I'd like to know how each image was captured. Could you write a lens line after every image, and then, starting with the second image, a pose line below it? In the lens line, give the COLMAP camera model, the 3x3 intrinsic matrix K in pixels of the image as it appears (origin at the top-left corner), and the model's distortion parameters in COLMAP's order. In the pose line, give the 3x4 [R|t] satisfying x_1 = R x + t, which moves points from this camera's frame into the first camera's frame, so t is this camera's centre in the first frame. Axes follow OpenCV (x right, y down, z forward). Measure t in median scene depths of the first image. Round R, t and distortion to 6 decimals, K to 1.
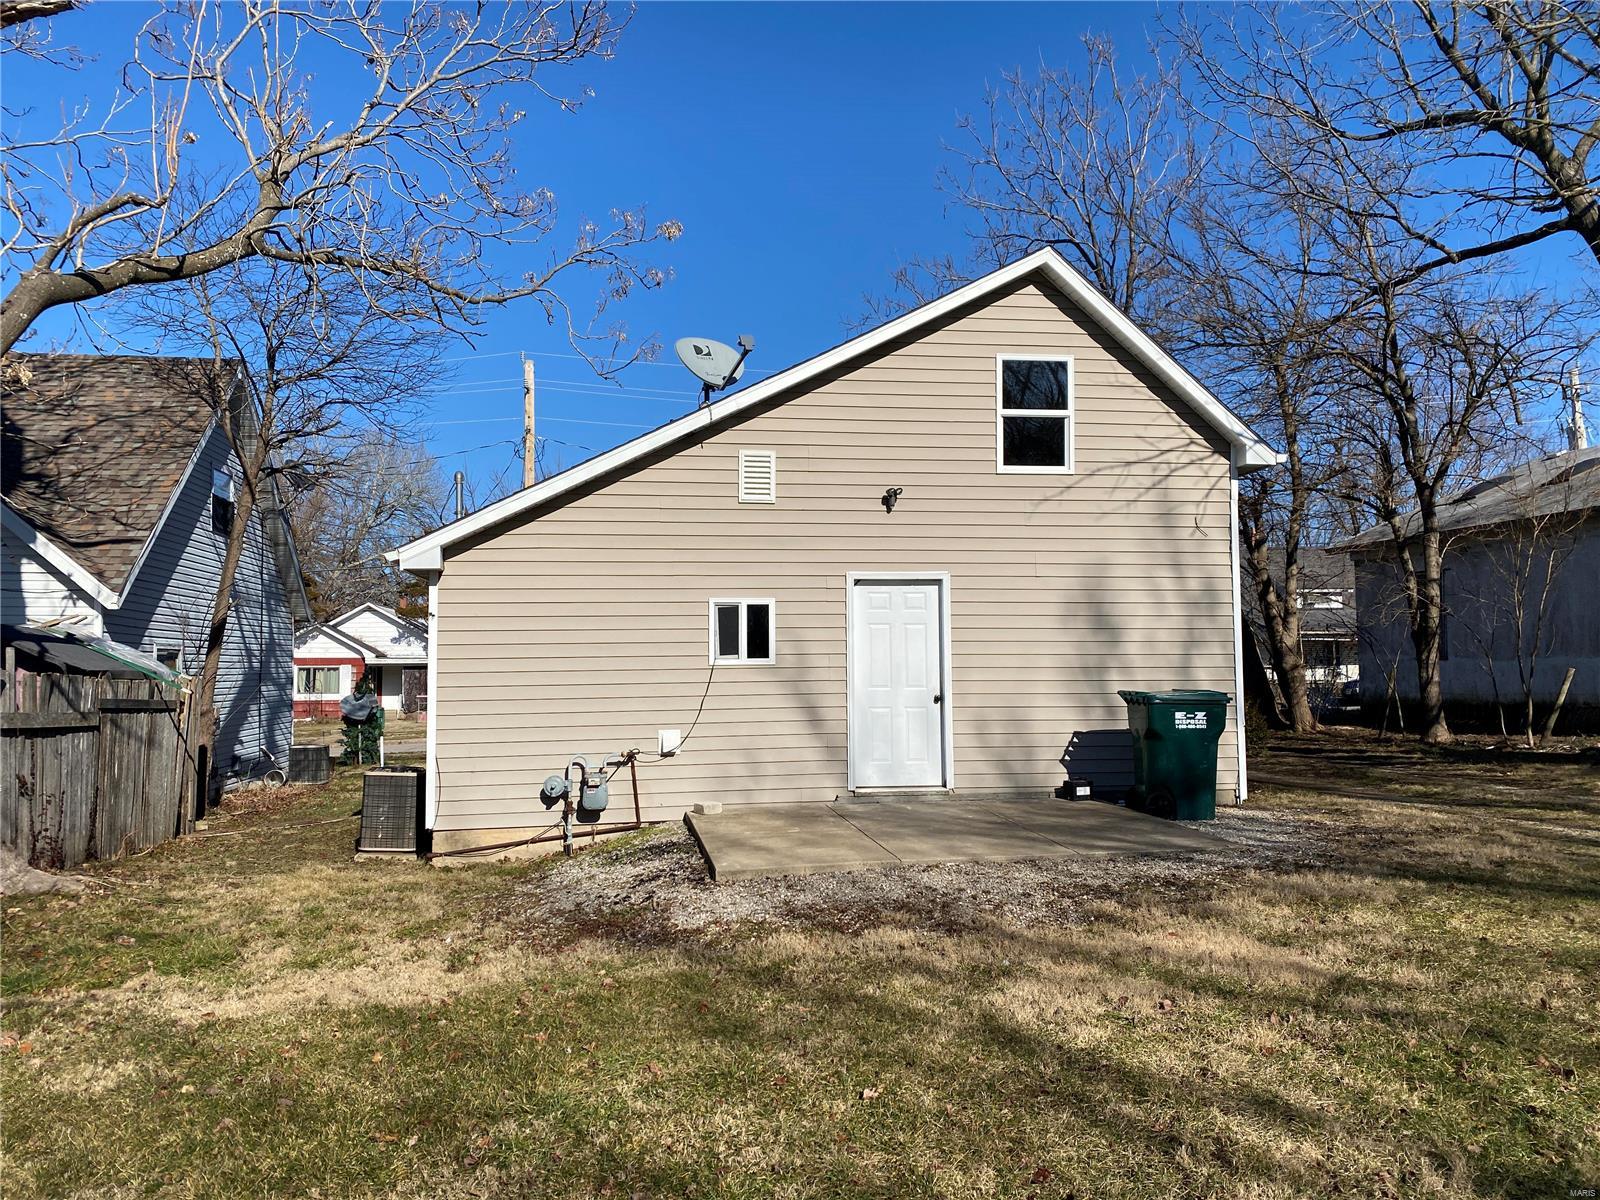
lens RADIAL K [[1220.7, 0, 797.6], [0, 1220.7, 606.1], [0, 0, 1]] dist [0.048616, -0.027308]
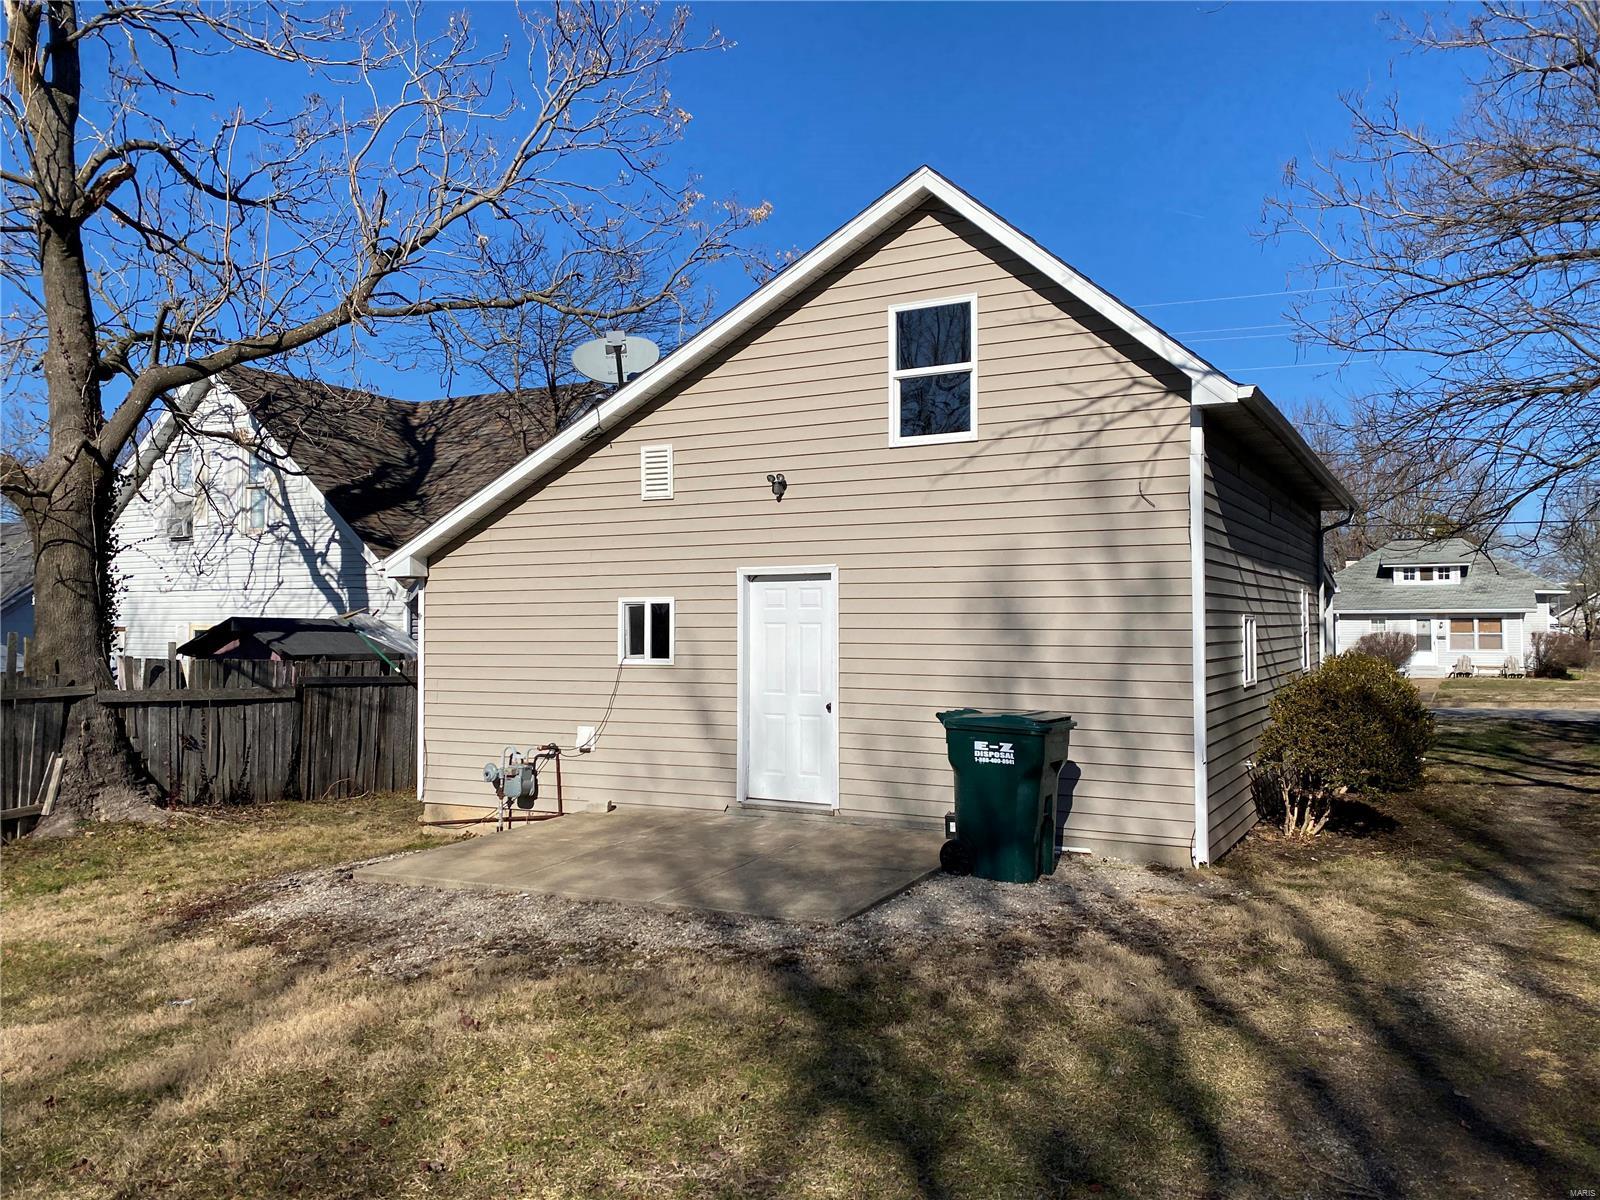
lens RADIAL K [[1220.7, 0, 796.3], [0, 1220.7, 610.6], [0, 0, 1]] dist [0.048616, -0.027308]
pose [[0.798426, -0.000648, -0.602093, 0.626748], [0.027339, 0.999007, 0.035179, -0.026389], [0.601472, -0.044549, 0.797650, 0.274631]]
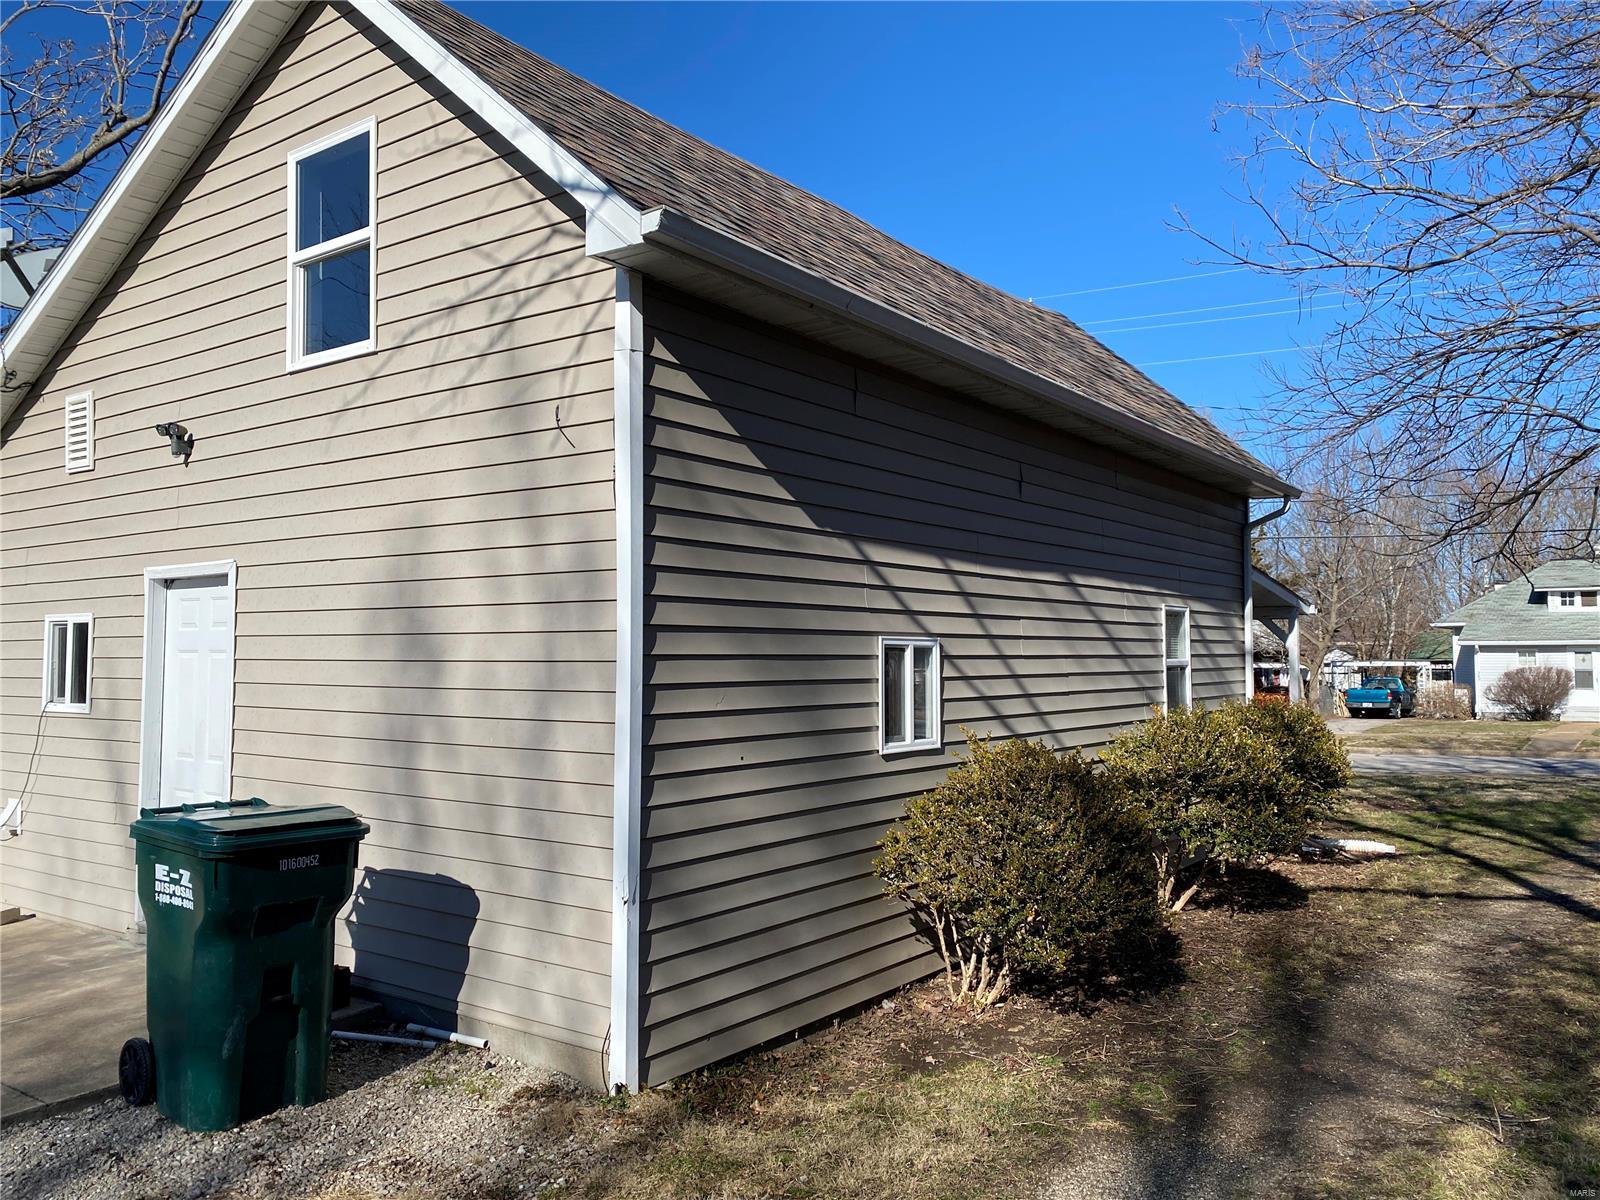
lens RADIAL K [[1220.7, 0, 800.6], [0, 1220.7, 601.7], [0, 0, 1]] dist [0.048616, -0.027308]
pose [[0.711055, -0.024870, -0.702697, 0.706933], [0.031984, 0.999484, -0.003009, 0.001717], [0.702409, -0.020335, 0.711483, 0.770145]]
